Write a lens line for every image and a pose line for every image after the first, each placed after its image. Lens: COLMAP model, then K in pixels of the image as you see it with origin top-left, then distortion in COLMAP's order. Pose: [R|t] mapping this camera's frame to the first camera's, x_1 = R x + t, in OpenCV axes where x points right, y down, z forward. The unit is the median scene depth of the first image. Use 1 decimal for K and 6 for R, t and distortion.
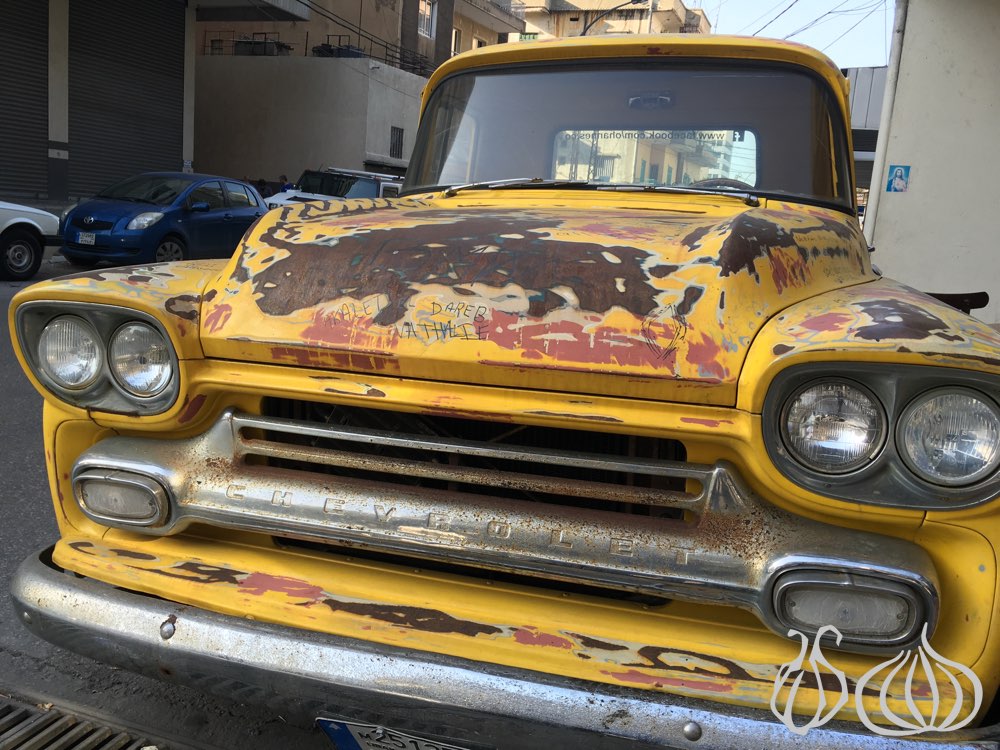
lens RADIAL K [[856.7, 0, 500.0], [0, 856.7, 375.0], [0, 0, 1]] dist [0.080690, -0.109958]
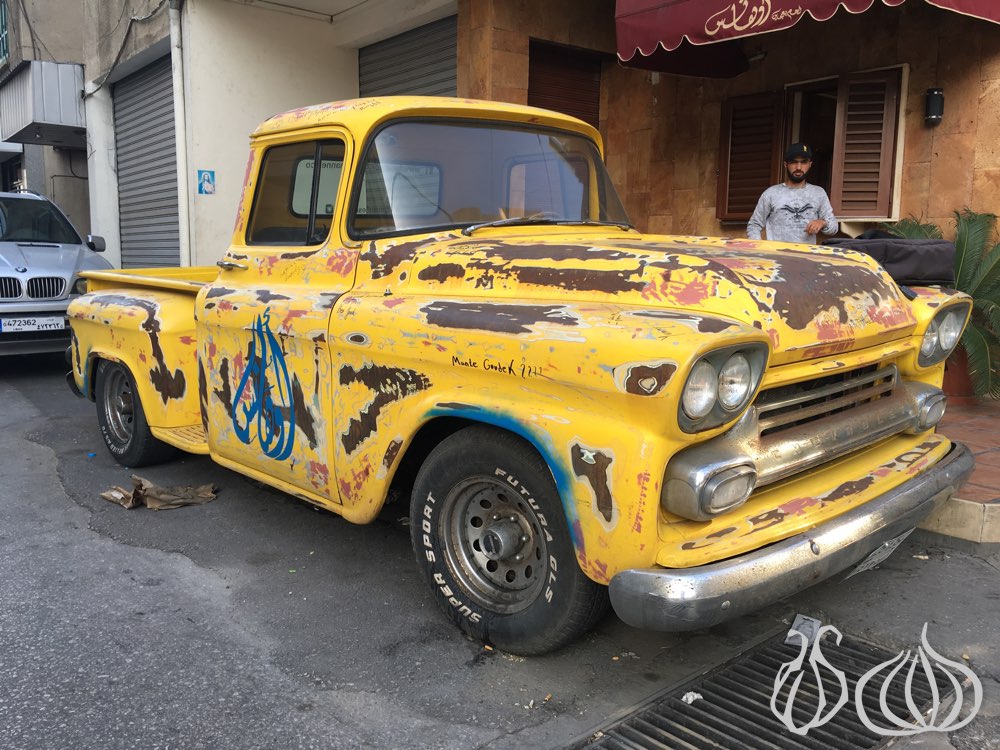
lens RADIAL K [[856.7, 0, 500.0], [0, 856.7, 375.0], [0, 0, 1]] dist [0.080690, -0.109958]
pose [[0.490483, -0.191141, 0.850230, -1.856305], [0.173975, 0.977486, 0.119386, -0.268394], [-0.853908, 0.089362, 0.512695, 0.676798]]
